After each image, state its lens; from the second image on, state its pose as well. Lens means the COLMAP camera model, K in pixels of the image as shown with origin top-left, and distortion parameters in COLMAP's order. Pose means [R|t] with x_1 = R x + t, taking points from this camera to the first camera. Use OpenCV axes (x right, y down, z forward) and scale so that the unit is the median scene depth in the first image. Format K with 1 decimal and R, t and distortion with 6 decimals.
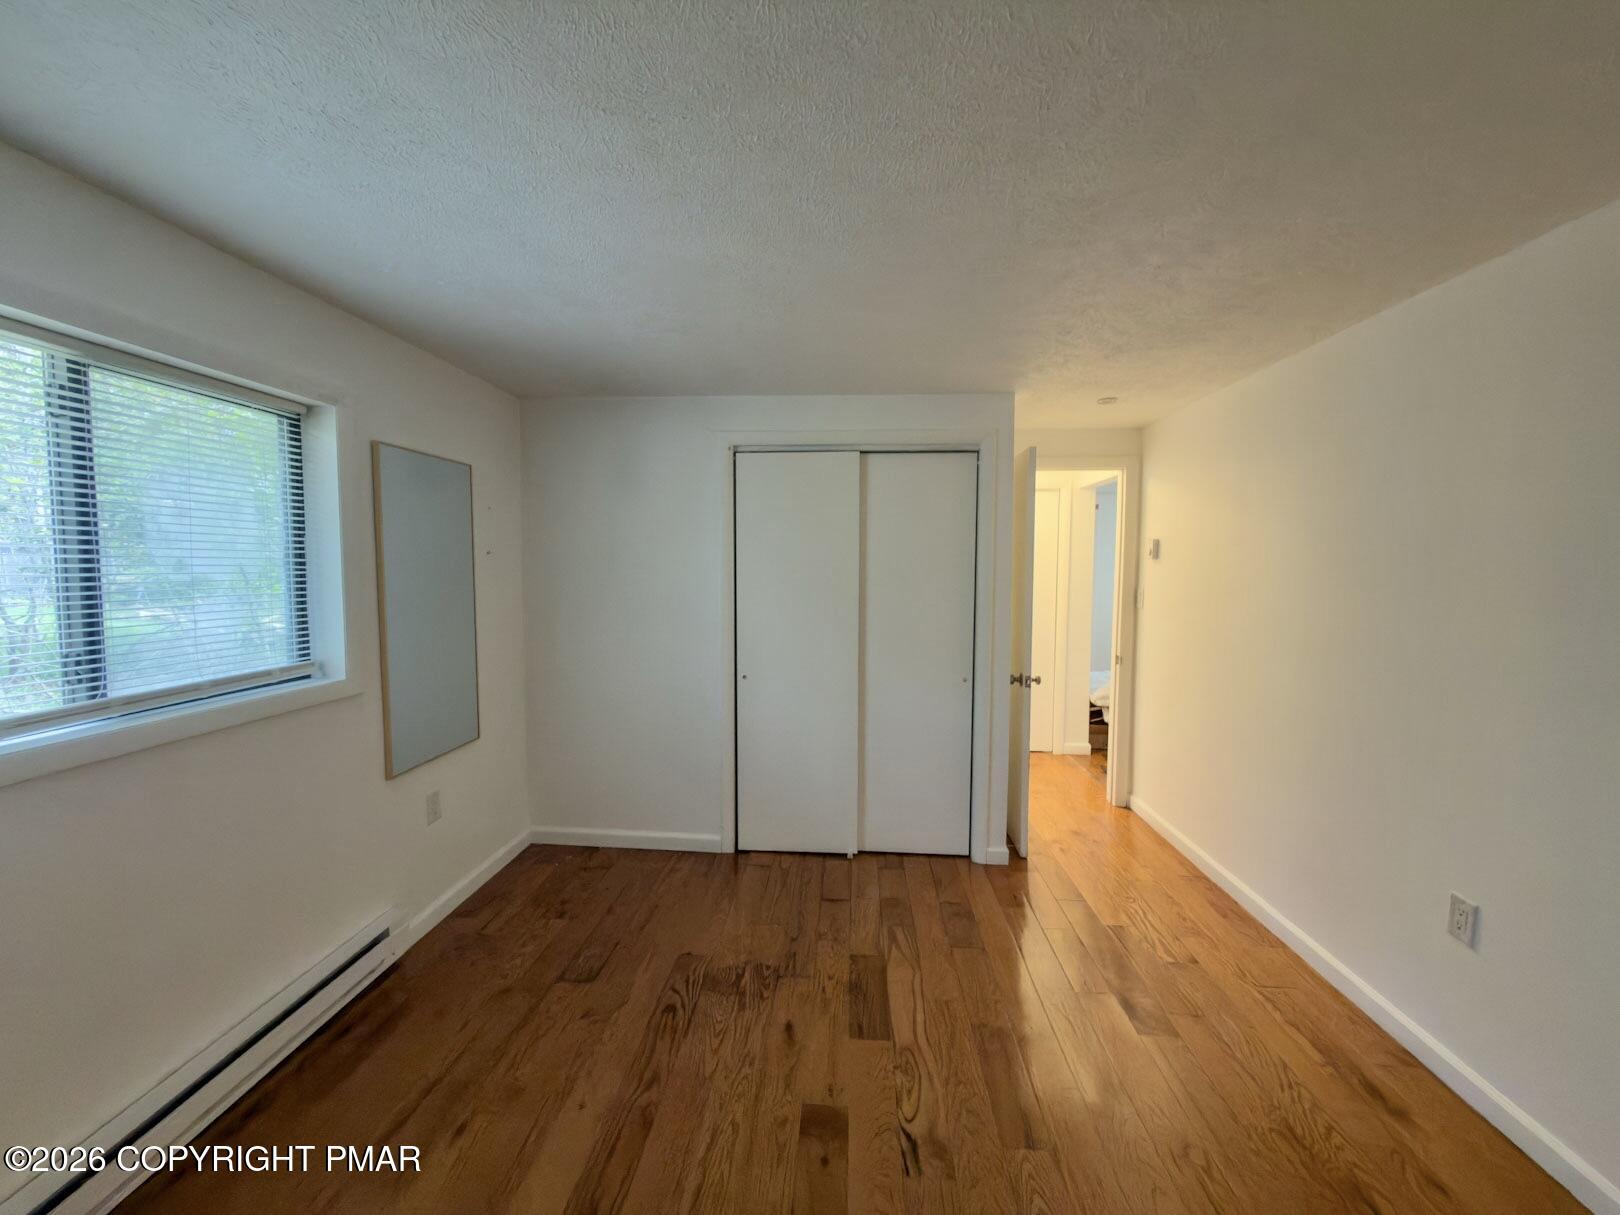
lens RADIAL K [[646.4, 0, 806.4], [0, 646.4, 611.8], [0, 0, 1]] dist [-0.000620, -0.000211]
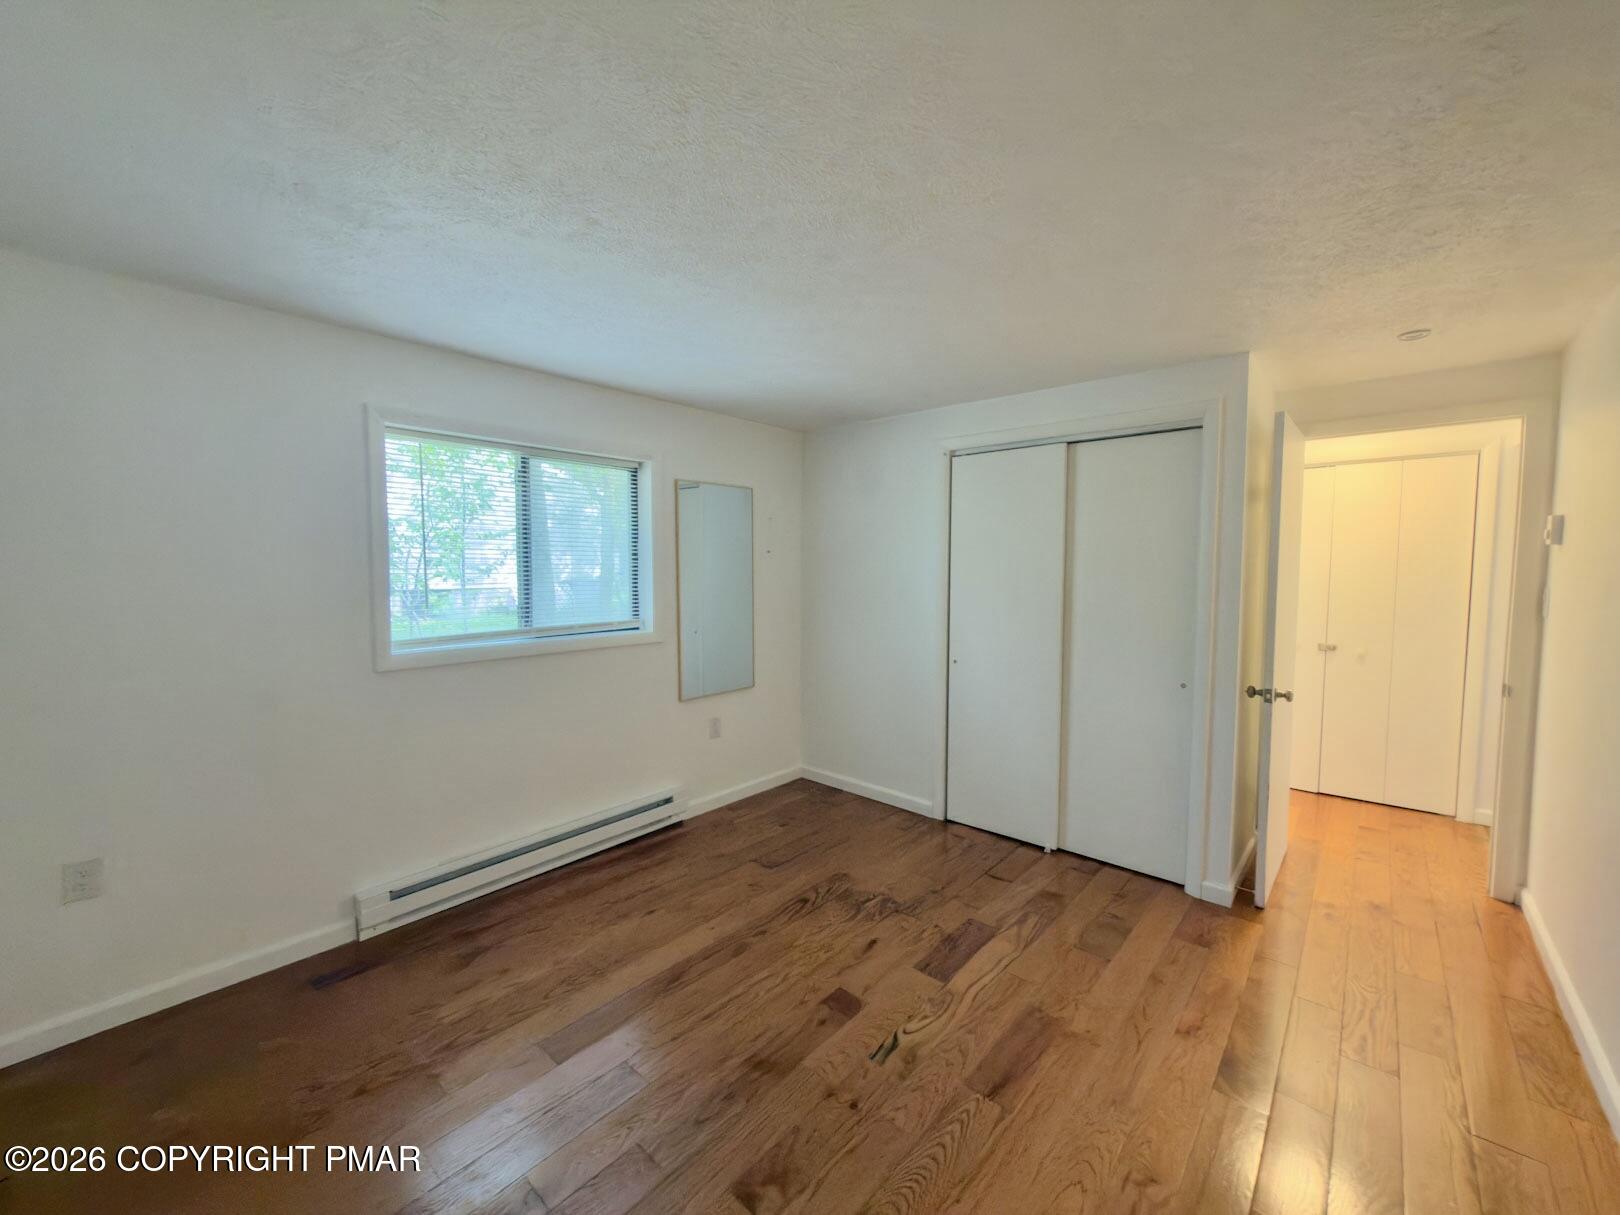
lens RADIAL K [[646.4, 0, 804.1], [0, 646.4, 612.2], [0, 0, 1]] dist [-0.000620, -0.000211]
pose [[0.791923, 0.040377, -0.609285, 0.448208], [-0.040351, 0.999091, 0.013762, 0.015844], [0.609286, 0.013687, 0.792832, -0.027546]]
